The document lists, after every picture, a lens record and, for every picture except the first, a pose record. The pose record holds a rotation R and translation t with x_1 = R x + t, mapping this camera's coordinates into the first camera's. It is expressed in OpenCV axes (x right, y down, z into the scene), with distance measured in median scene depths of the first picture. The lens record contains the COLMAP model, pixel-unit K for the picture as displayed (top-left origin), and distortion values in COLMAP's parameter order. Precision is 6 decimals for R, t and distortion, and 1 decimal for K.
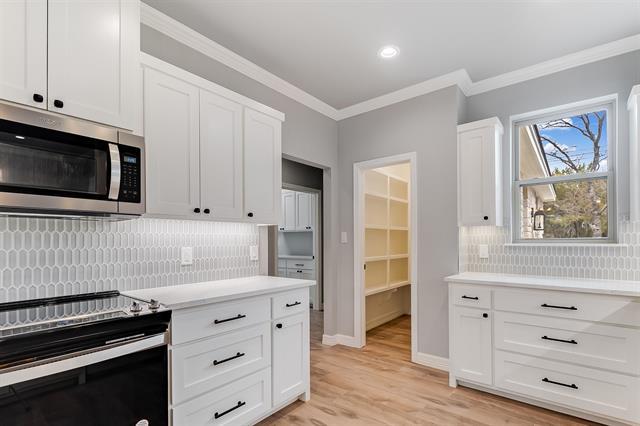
lens RADIAL K [[301.6, 0, 332.0], [0, 301.6, 240.4], [0, 0, 1]] dist [0.002878, -0.001624]
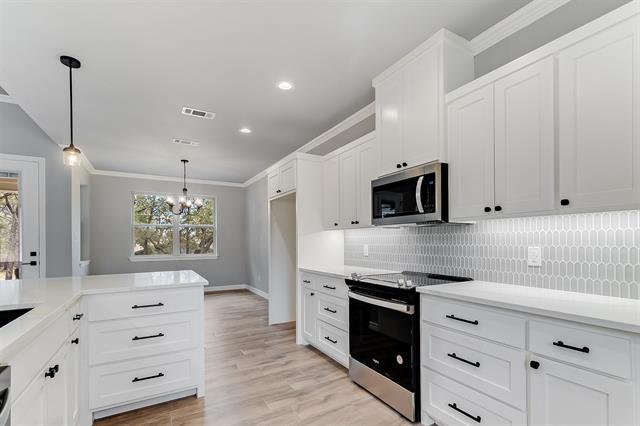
lens RADIAL K [[301.6, 0, 318.4], [0, 301.6, 238.5], [0, 0, 1]] dist [0.002878, -0.001624]
pose [[-0.378933, -0.000375, -0.925424, 0.549384], [0.009762, 0.999943, -0.004402, -0.003516], [0.925373, -0.010702, -0.378907, 0.686647]]
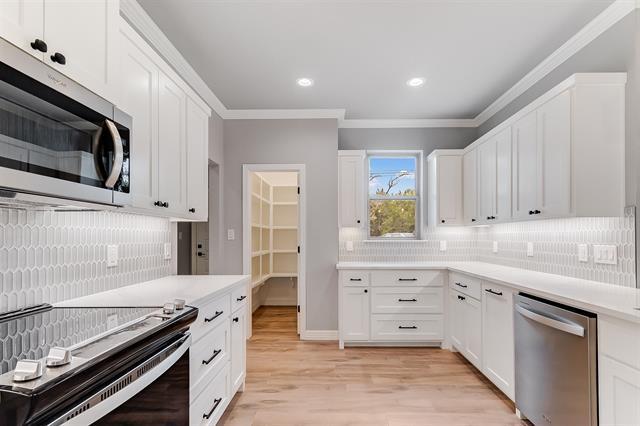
lens RADIAL K [[301.6, 0, 327.3], [0, 301.6, 236.6], [0, 0, 1]] dist [0.002878, -0.001624]
pose [[0.797440, 0.004968, 0.603378, -0.470124], [-0.002219, 0.999983, -0.005301, 0.001712], [-0.603394, 0.002888, 0.797438, -0.015064]]
